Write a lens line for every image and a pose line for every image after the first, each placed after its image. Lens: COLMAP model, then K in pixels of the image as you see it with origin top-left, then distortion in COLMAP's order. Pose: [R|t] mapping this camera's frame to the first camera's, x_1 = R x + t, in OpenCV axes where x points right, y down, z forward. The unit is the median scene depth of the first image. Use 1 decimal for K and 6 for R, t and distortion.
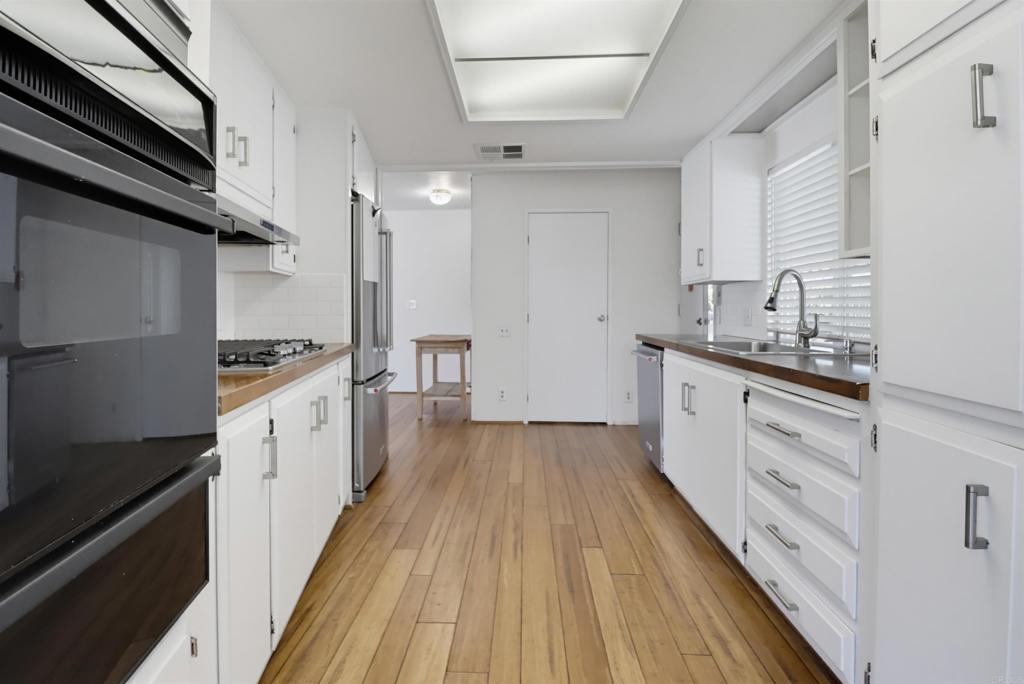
lens RADIAL K [[486.5, 0, 489.8], [0, 486.5, 309.1], [0, 0, 1]] dist [-0.004972, -0.005979]
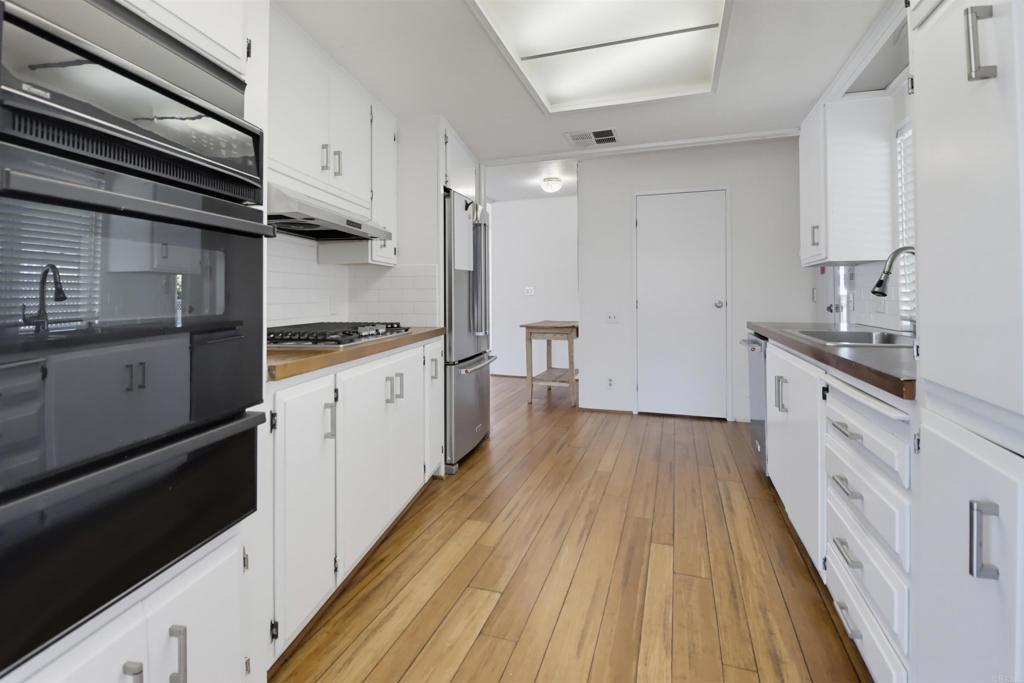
lens RADIAL K [[486.5, 0, 488.0], [0, 486.5, 286.8], [0, 0, 1]] dist [-0.004972, -0.005979]
pose [[0.957325, -0.009182, -0.288867, 0.140392], [0.003993, 0.999820, -0.018547, 0.000587], [0.288985, 0.016602, 0.957190, -0.020212]]
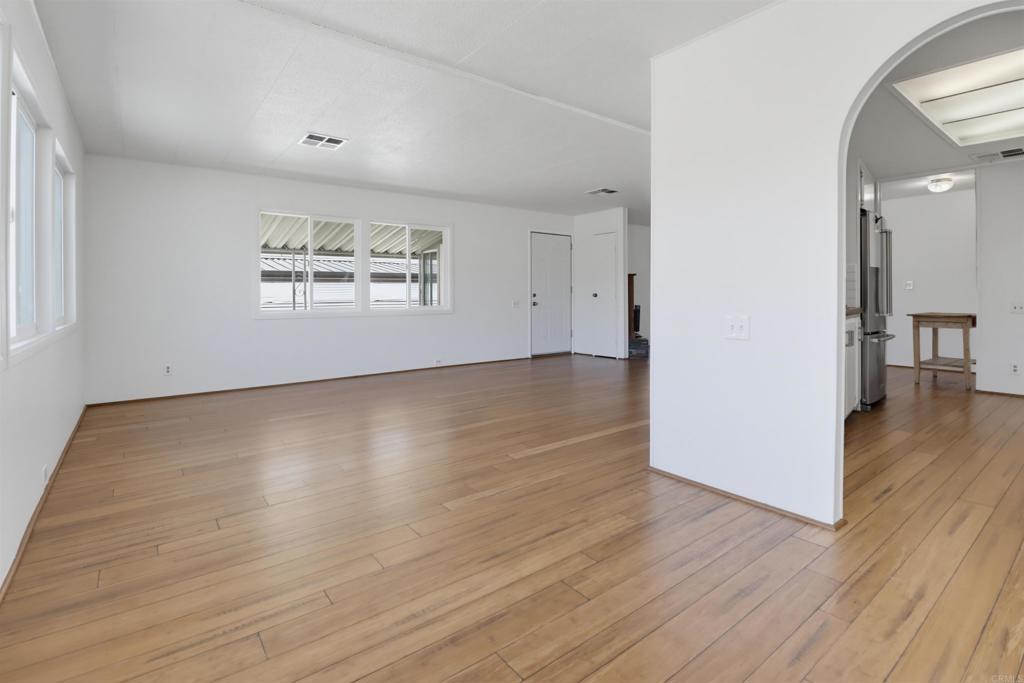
lens RADIAL K [[486.5, 0, 518.9], [0, 486.5, 293.7], [0, 0, 1]] dist [-0.004972, -0.005979]
pose [[0.671444, -0.000719, -0.741055, 0.142924], [-0.000716, 0.999998, -0.001619, 0.031479], [0.741055, 0.001618, 0.671443, -0.937166]]
